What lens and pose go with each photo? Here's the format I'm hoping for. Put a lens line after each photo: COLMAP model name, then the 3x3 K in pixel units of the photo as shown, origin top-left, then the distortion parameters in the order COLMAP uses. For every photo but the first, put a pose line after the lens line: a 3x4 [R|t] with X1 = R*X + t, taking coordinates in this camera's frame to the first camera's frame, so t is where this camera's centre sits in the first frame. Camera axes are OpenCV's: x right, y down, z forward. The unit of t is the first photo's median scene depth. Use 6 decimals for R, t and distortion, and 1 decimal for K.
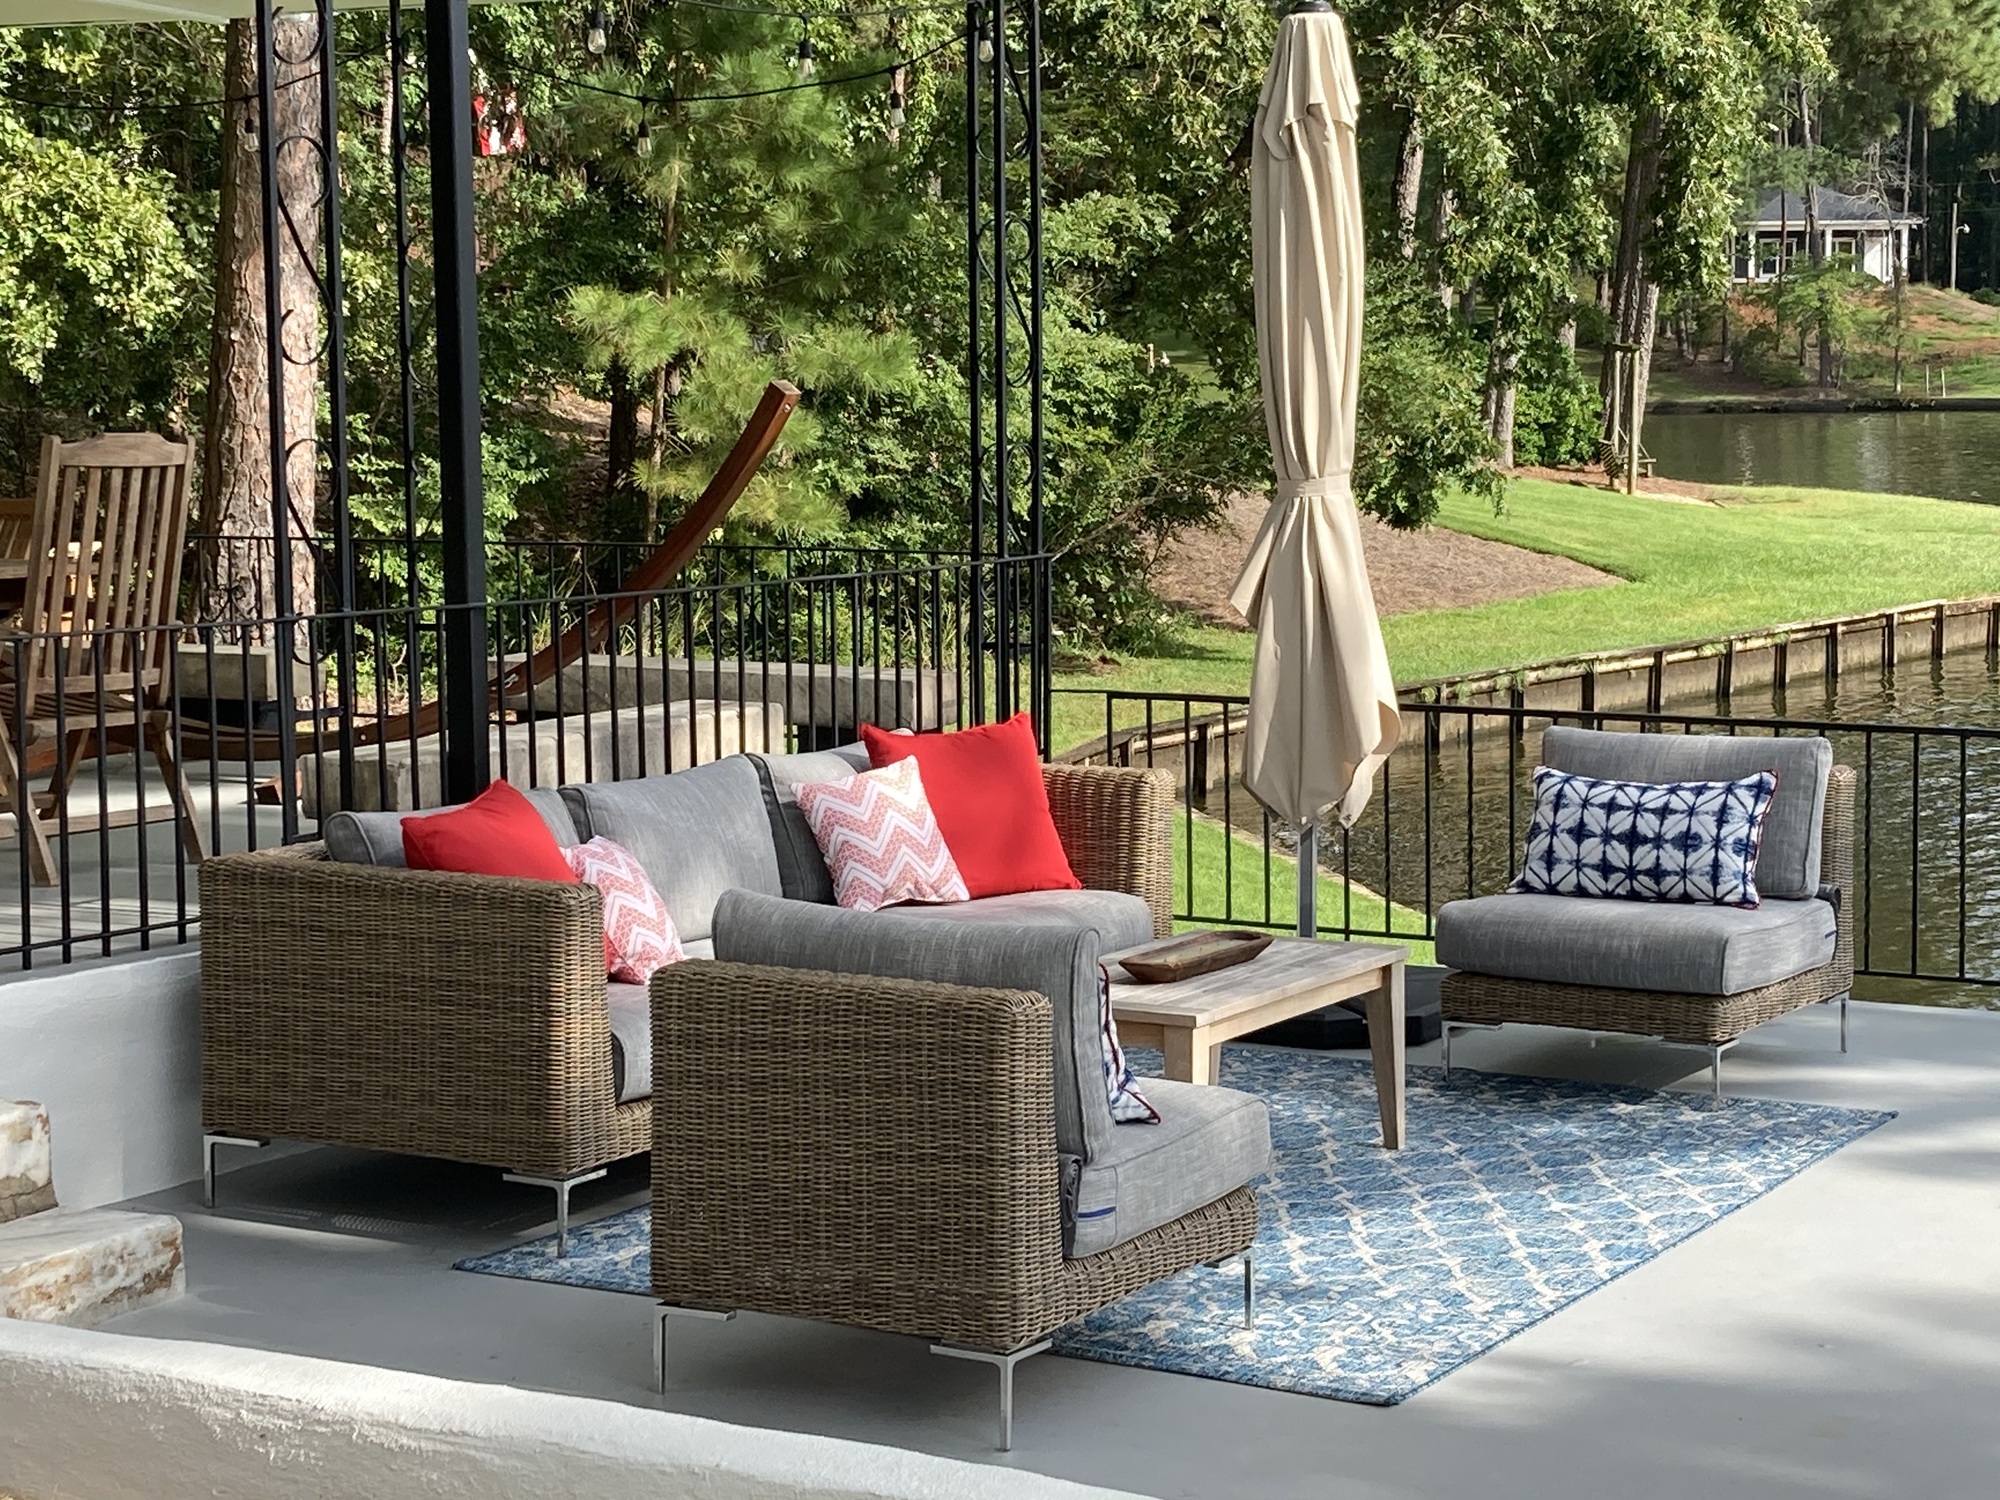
lens RADIAL K [[3788.4, 0, 1000.0], [0, 3788.4, 750.0], [0, 0, 1]] dist [0.210489, -0.584754]
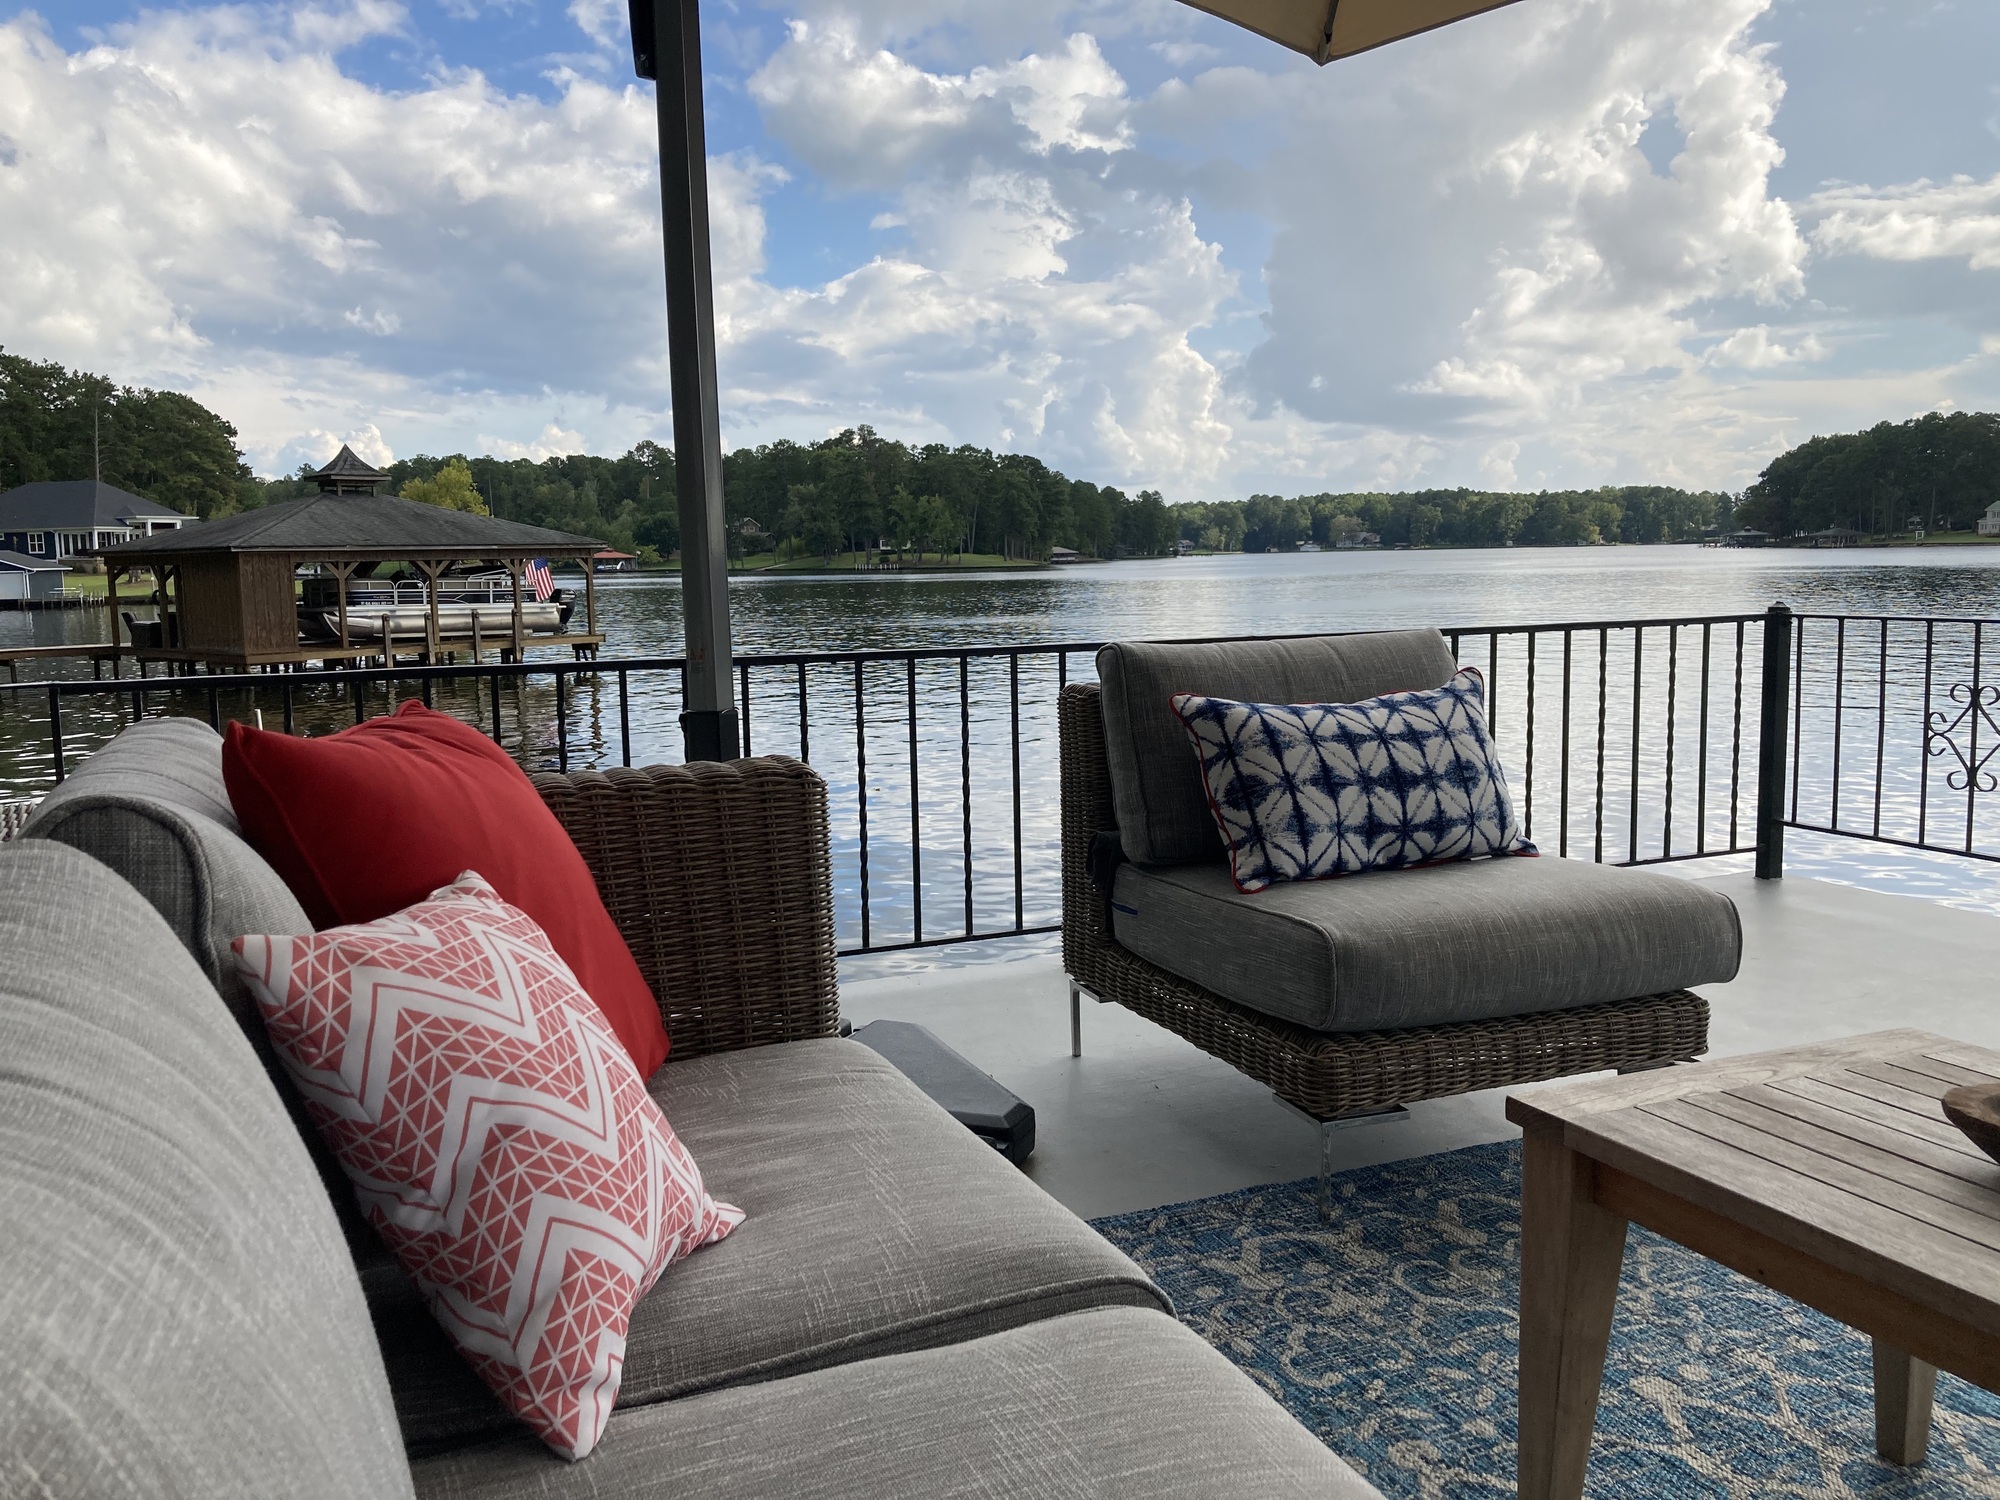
lens RADIAL K [[1631.2, 0, 977.9], [0, 1631.2, 737.4], [0, 0, 1]] dist [0.077295, -0.112947]
pose [[0.611945, -0.091508, 0.785589, -0.108840], [0.099269, 0.994316, 0.038495, -0.003026], [-0.784646, 0.054427, 0.617550, 0.873940]]
